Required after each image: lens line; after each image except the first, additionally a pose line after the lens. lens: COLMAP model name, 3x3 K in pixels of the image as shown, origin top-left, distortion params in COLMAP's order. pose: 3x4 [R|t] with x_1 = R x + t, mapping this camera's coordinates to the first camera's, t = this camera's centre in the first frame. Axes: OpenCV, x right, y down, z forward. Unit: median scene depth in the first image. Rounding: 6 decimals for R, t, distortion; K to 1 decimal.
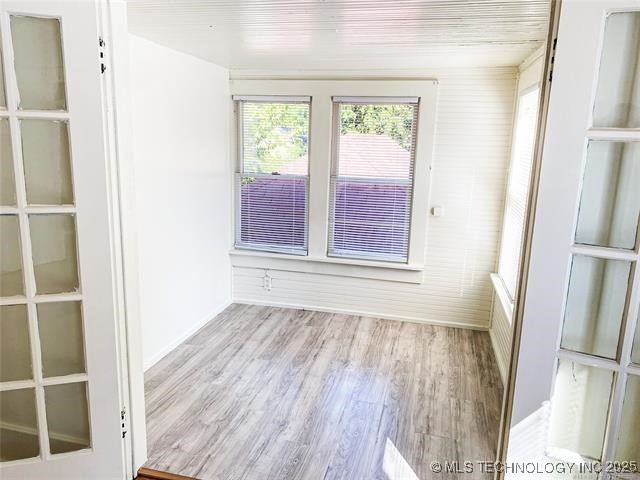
lens RADIAL K [[490.4, 0, 320.2], [0, 490.4, 236.8], [0, 0, 1]] dist [0.007612, 0.001221]
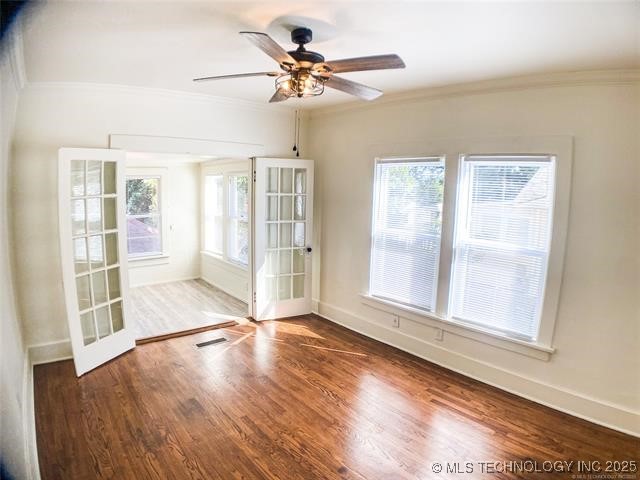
lens RADIAL K [[490.4, 0, 319.0], [0, 490.4, 241.0], [0, 0, 1]] dist [0.007612, 0.001221]
pose [[0.593944, -0.125065, 0.794726, -1.192930], [0.181912, 0.983136, 0.018761, 0.089889], [-0.783670, 0.133427, 0.606679, -0.873342]]
